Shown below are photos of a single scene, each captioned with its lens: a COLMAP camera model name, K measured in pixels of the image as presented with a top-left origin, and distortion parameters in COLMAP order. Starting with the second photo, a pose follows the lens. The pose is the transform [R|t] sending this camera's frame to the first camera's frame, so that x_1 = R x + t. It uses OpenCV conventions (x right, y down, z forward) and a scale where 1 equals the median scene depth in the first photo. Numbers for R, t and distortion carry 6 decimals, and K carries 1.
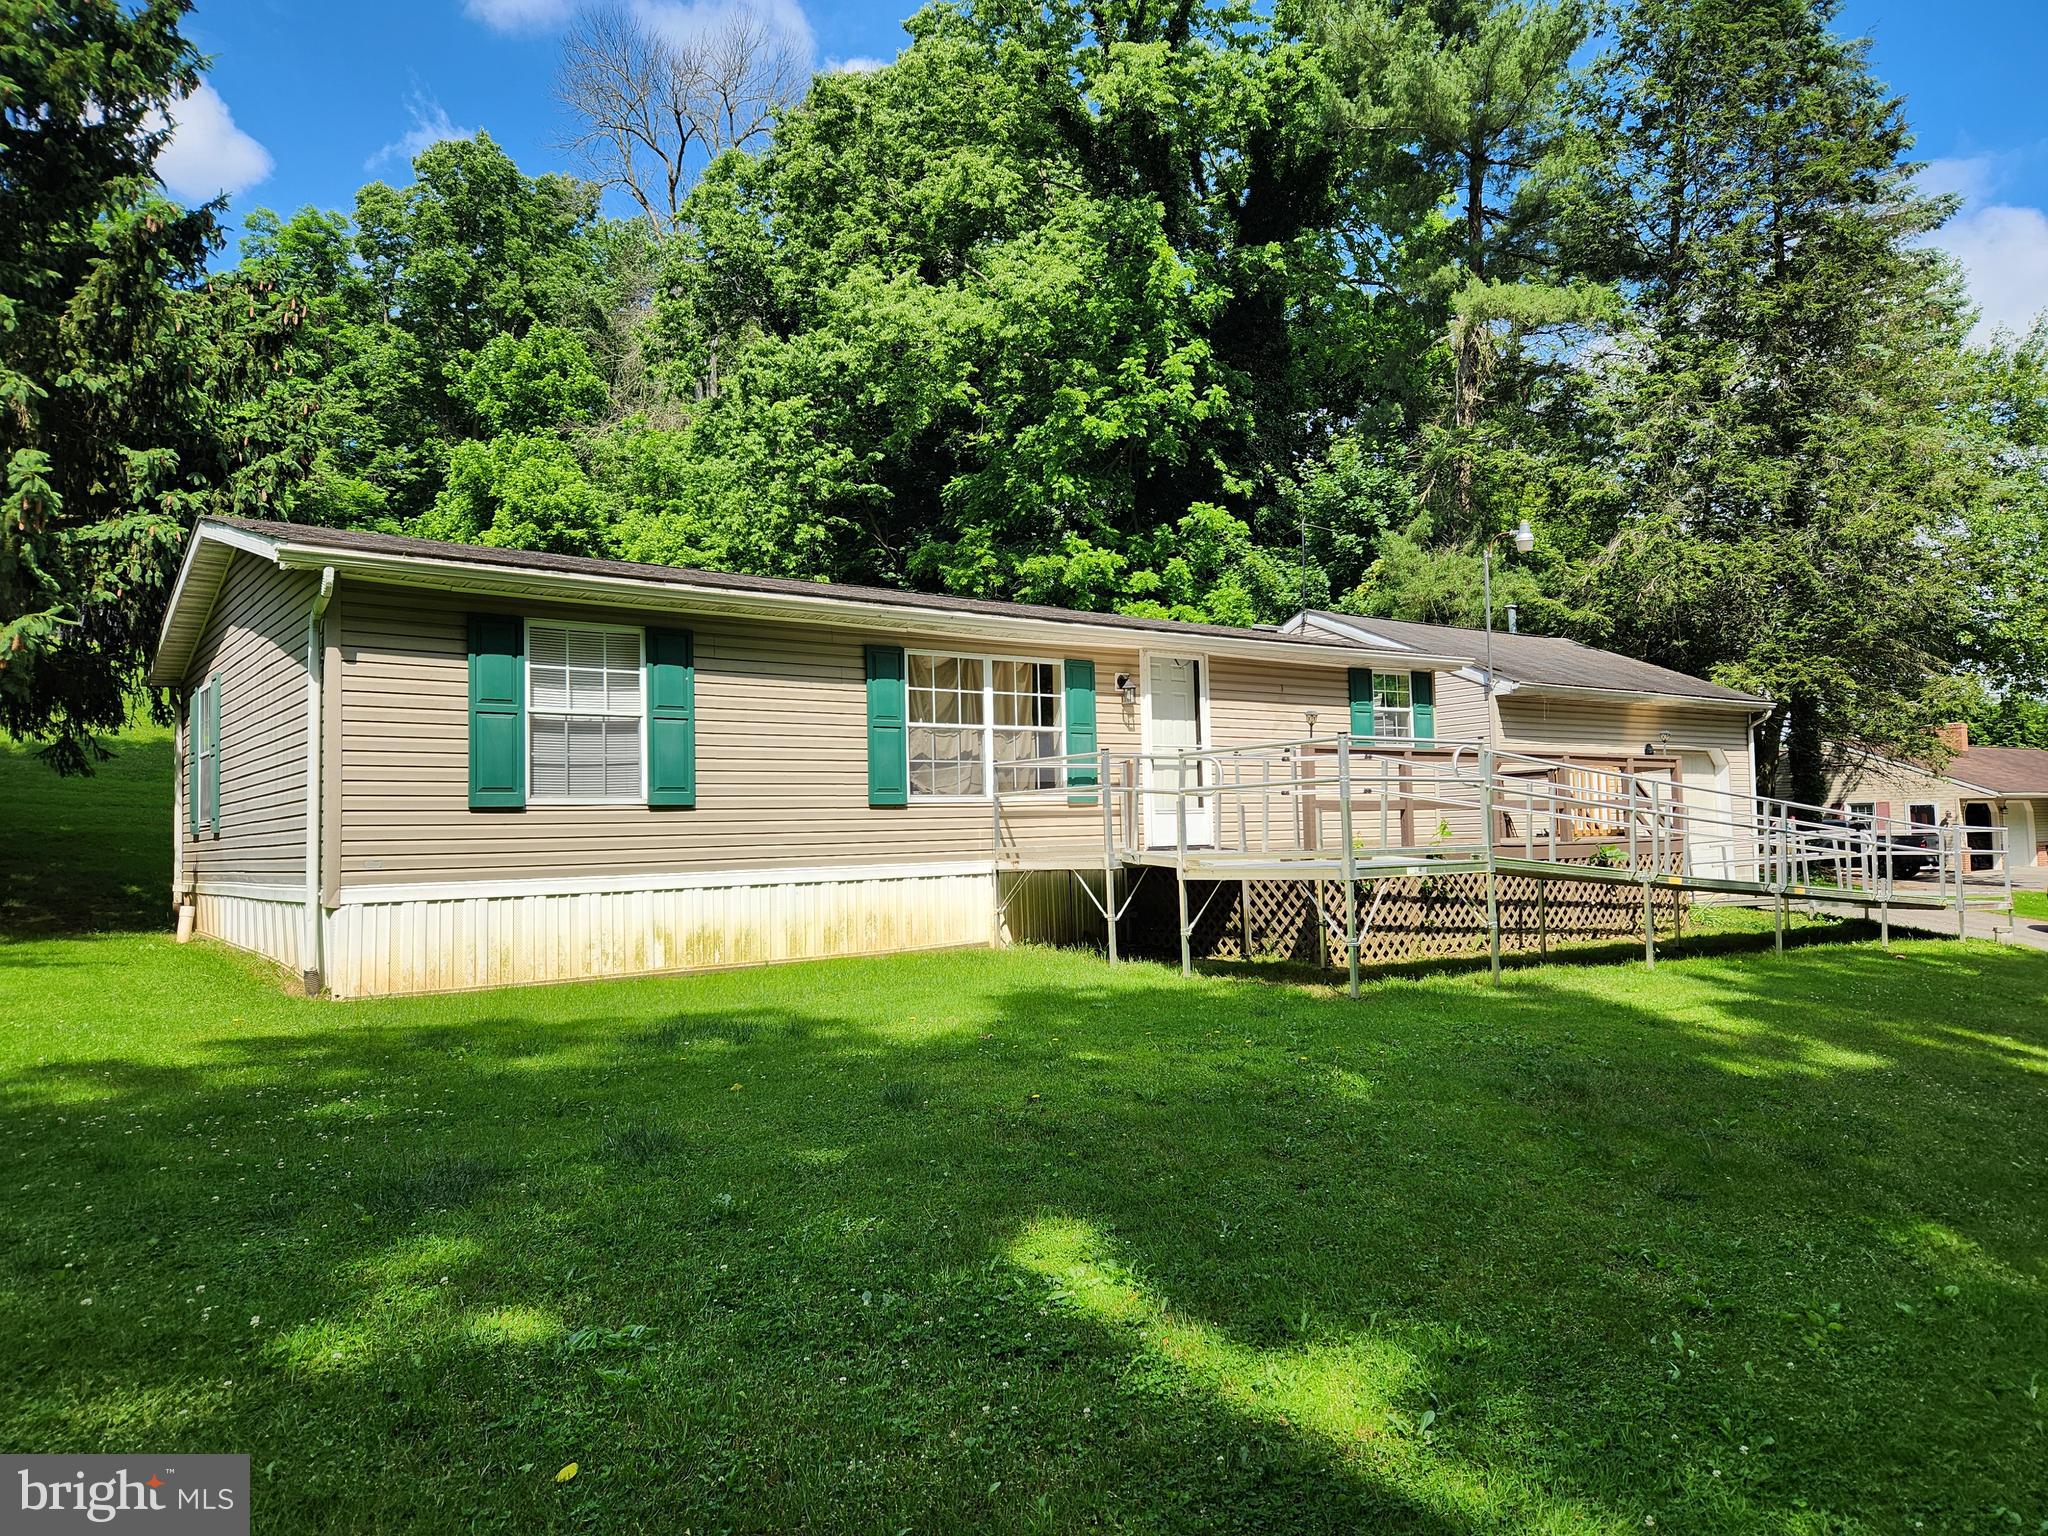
lens RADIAL K [[1398.4, 0, 1064.3], [0, 1398.4, 764.6], [0, 0, 1]] dist [0.084060, -0.092993]
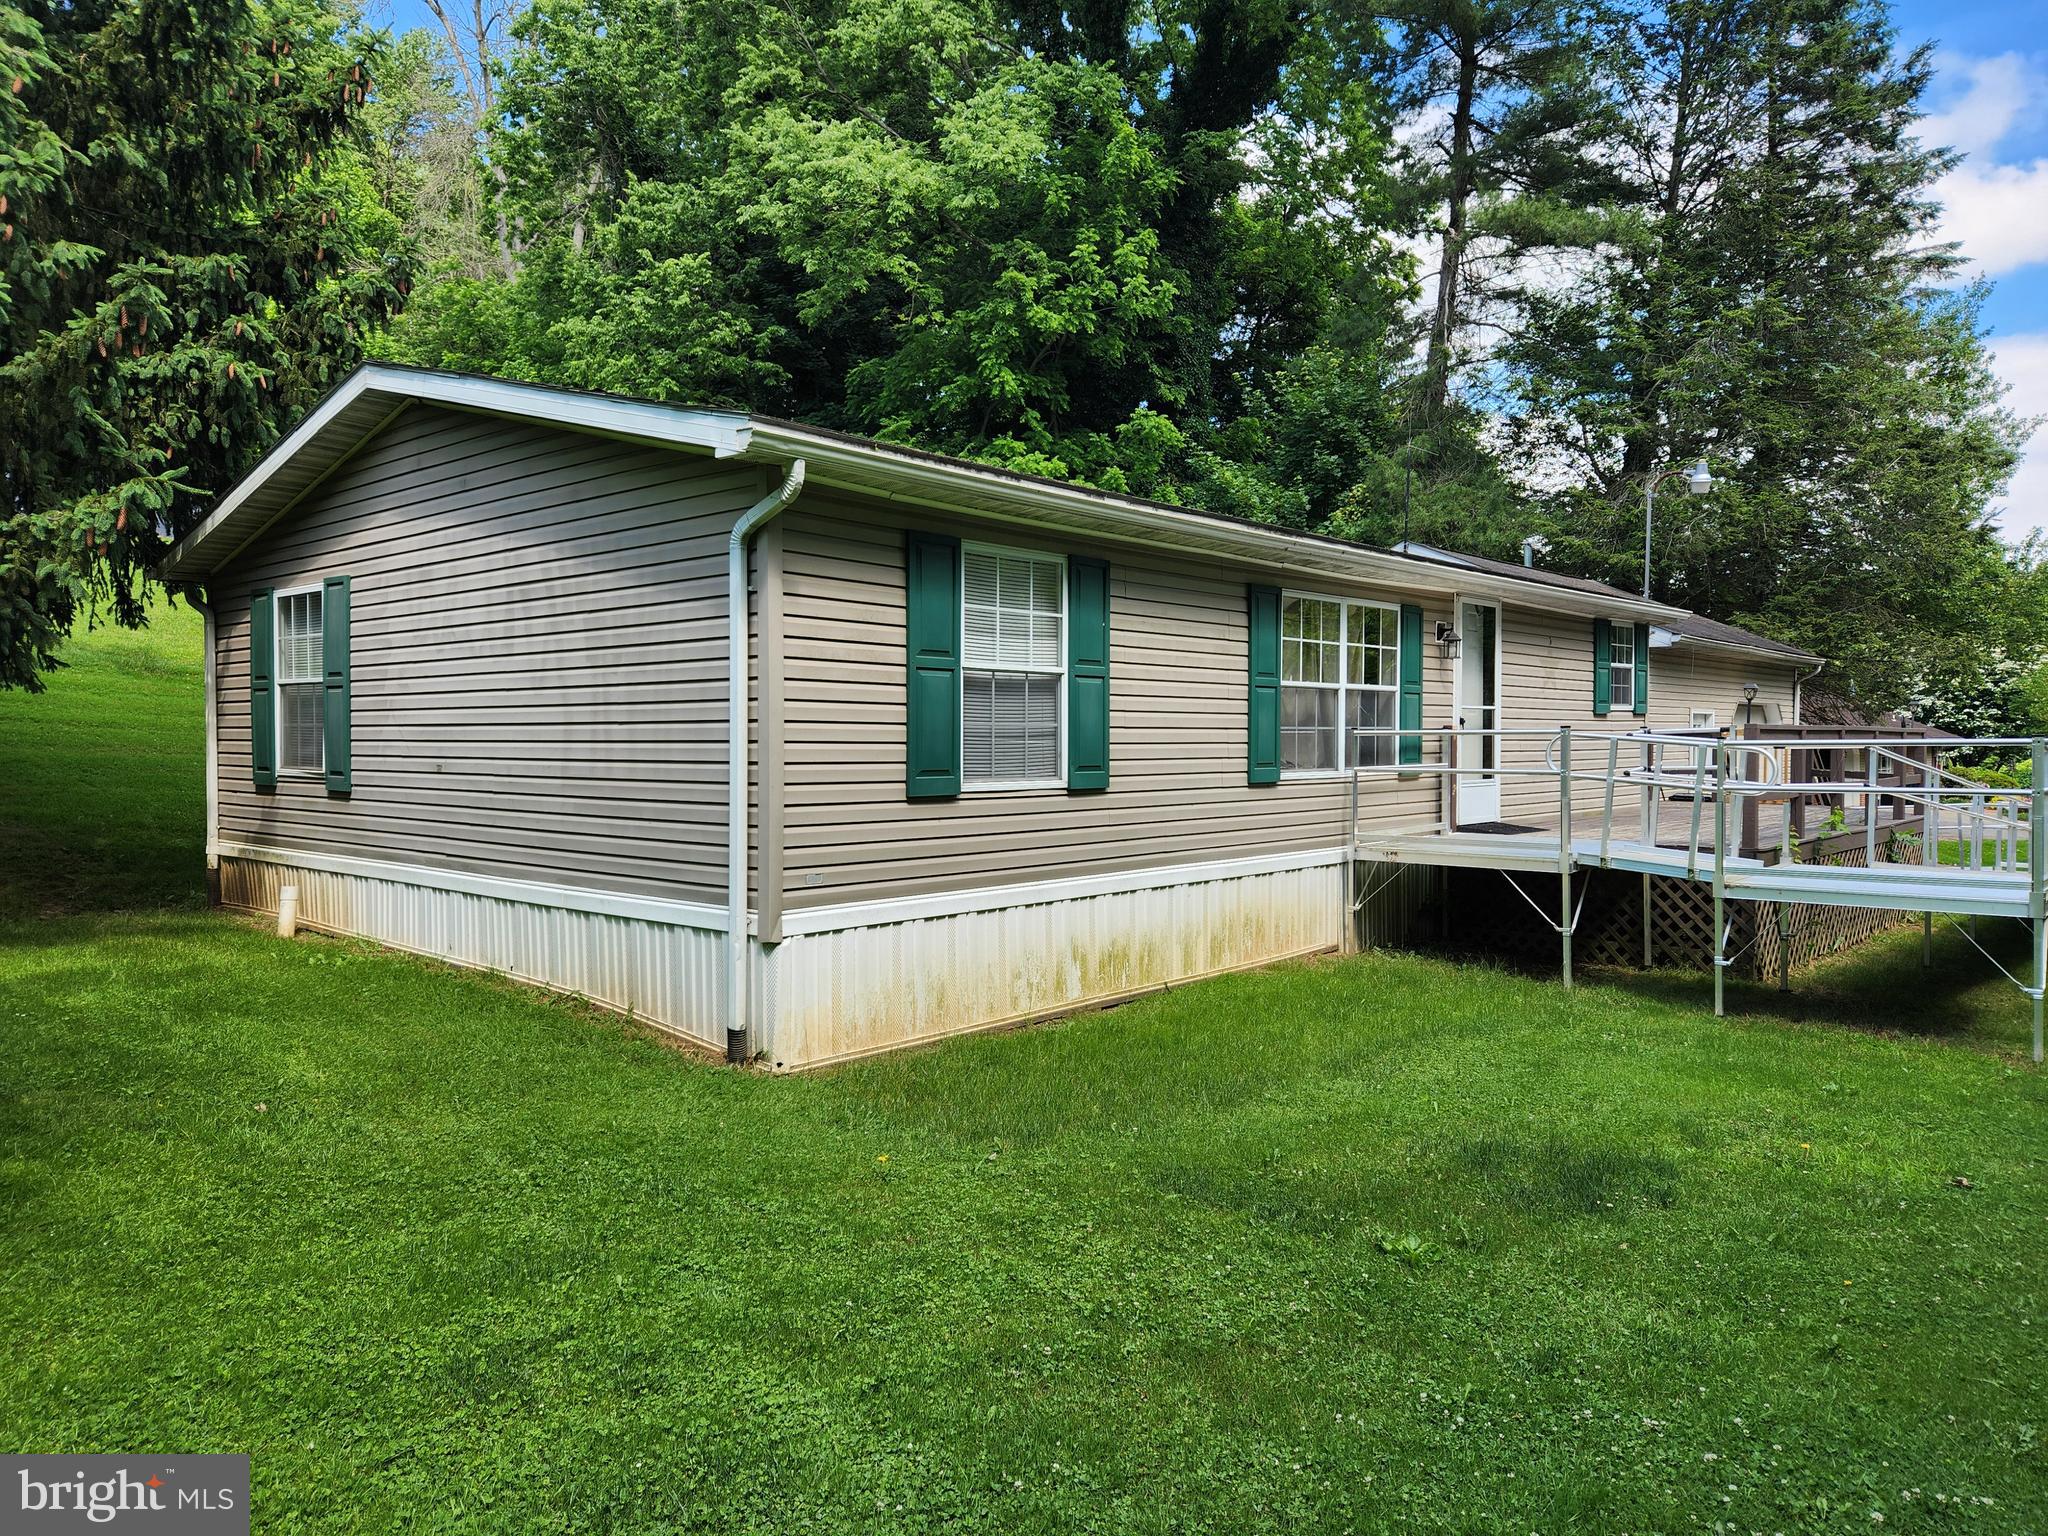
lens RADIAL K [[1386.3, 0, 1024.0], [0, 1386.3, 768.0], [0, 0, 1]] dist [0.081316, -0.079880]
pose [[0.984946, 0.024262, 0.171151, -0.184683], [-0.036938, 0.996773, 0.071273, -0.014720], [-0.168870, -0.076522, 0.982663, 0.107504]]
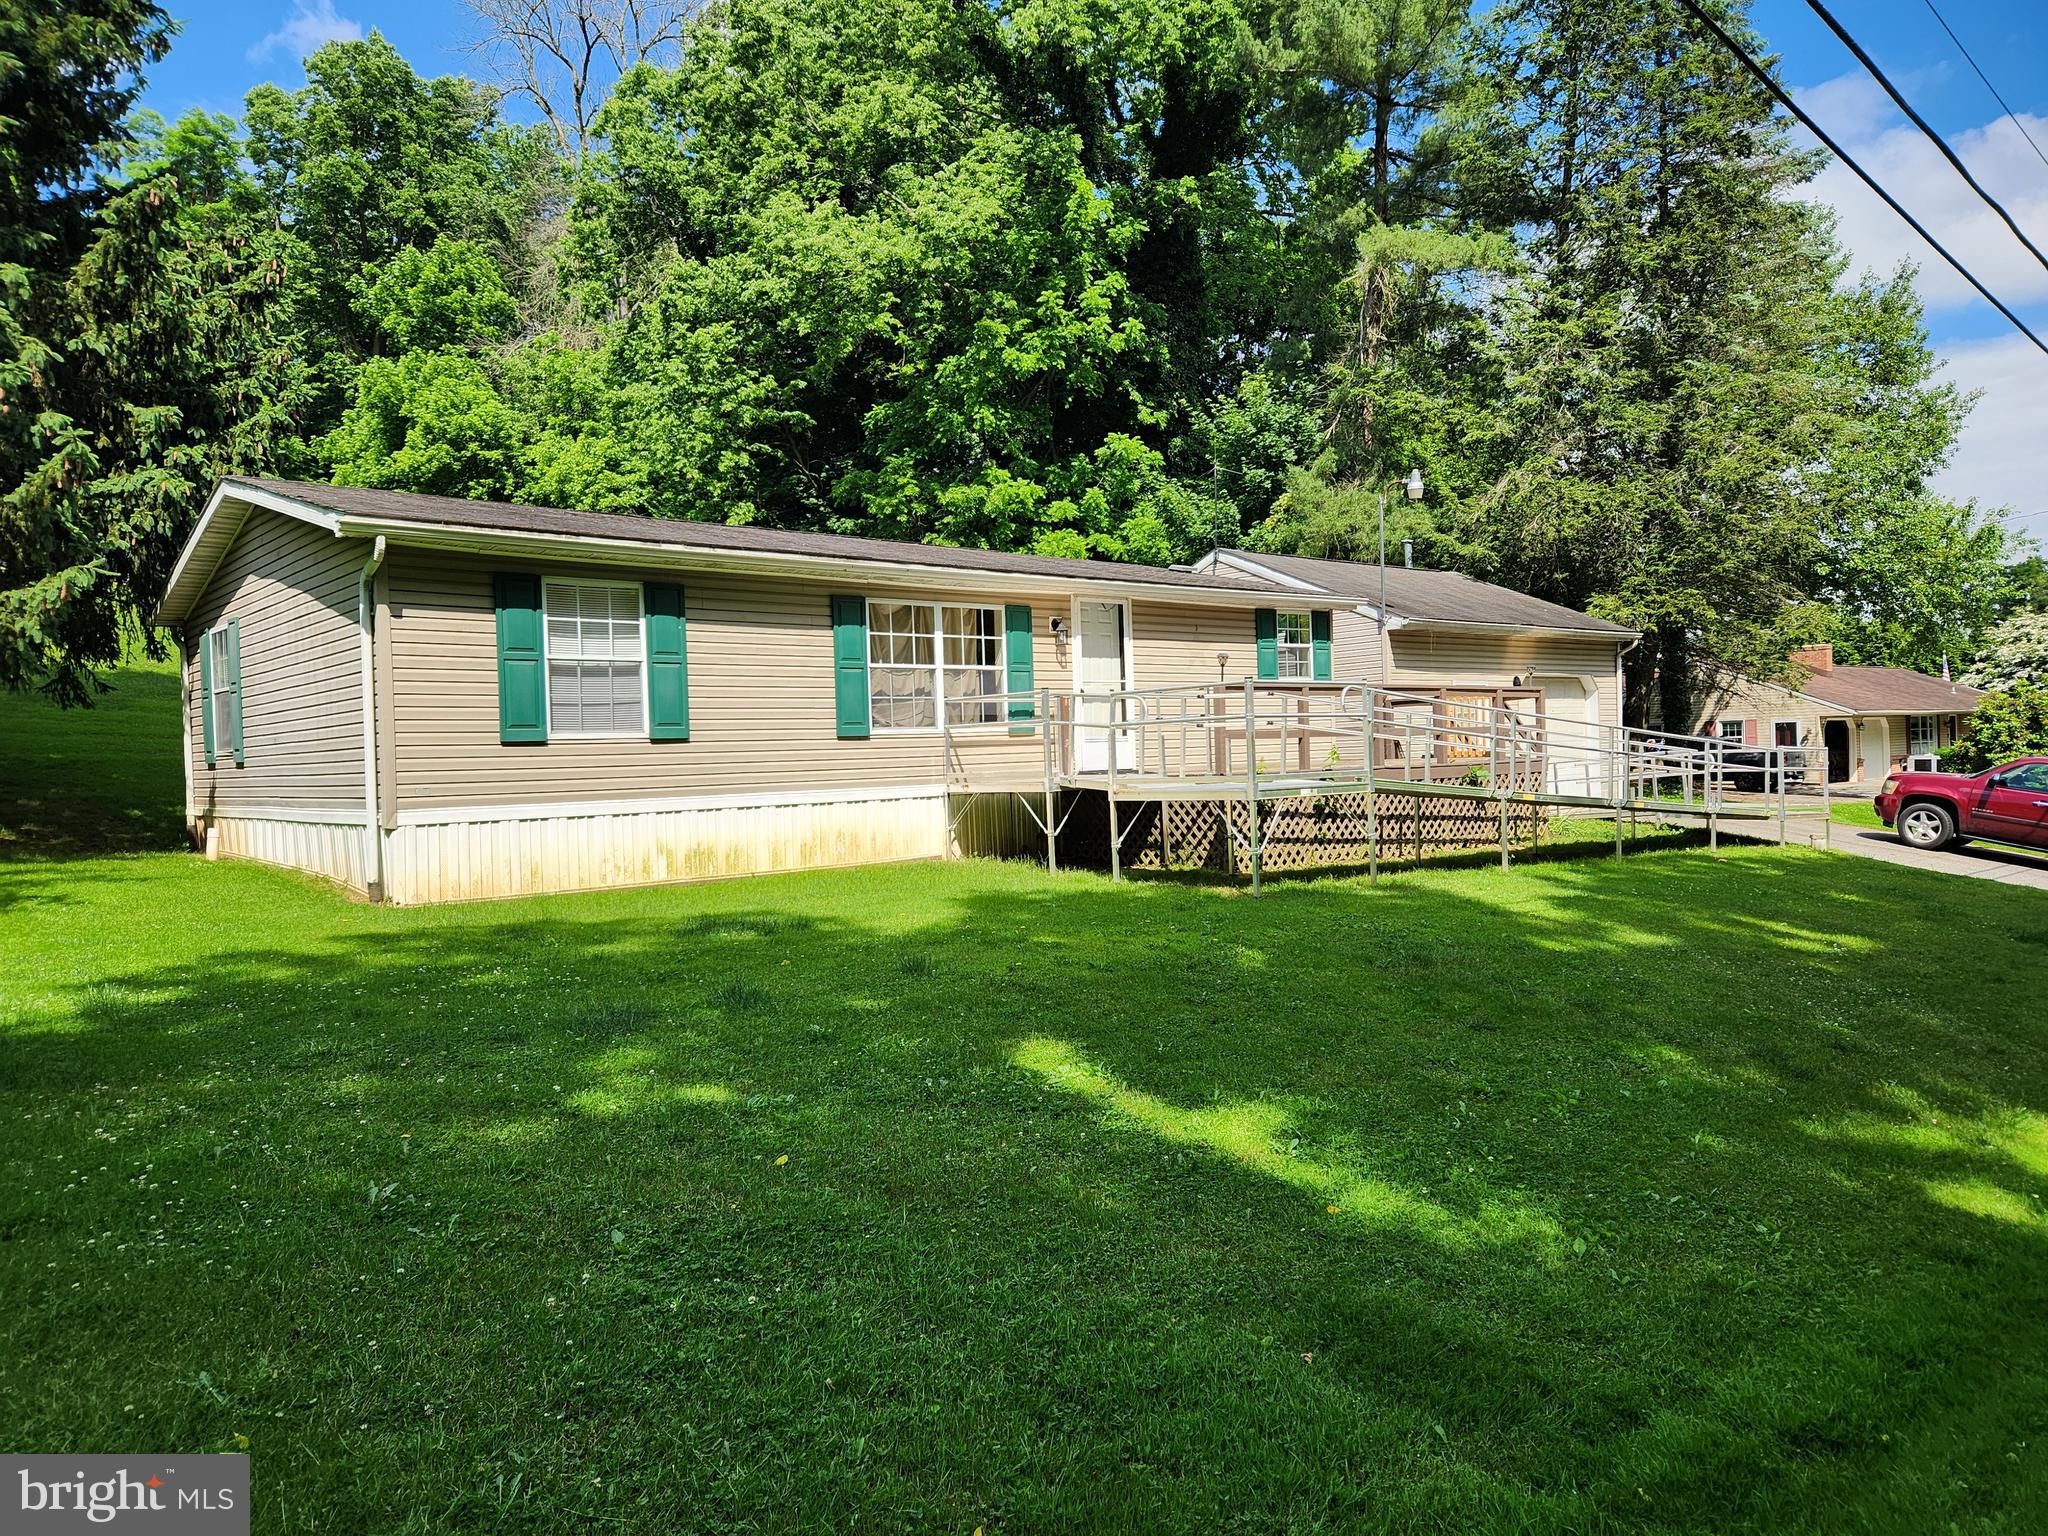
lens RADIAL K [[1403.9, 0, 1041.0], [0, 1403.9, 779.8], [0, 0, 1]] dist [0.076300, -0.081029]
pose [[0.998871, -0.005910, 0.047135, -0.012711], [0.002616, 0.997568, 0.069644, -0.007025], [-0.047432, -0.069442, 0.996458, -0.068764]]
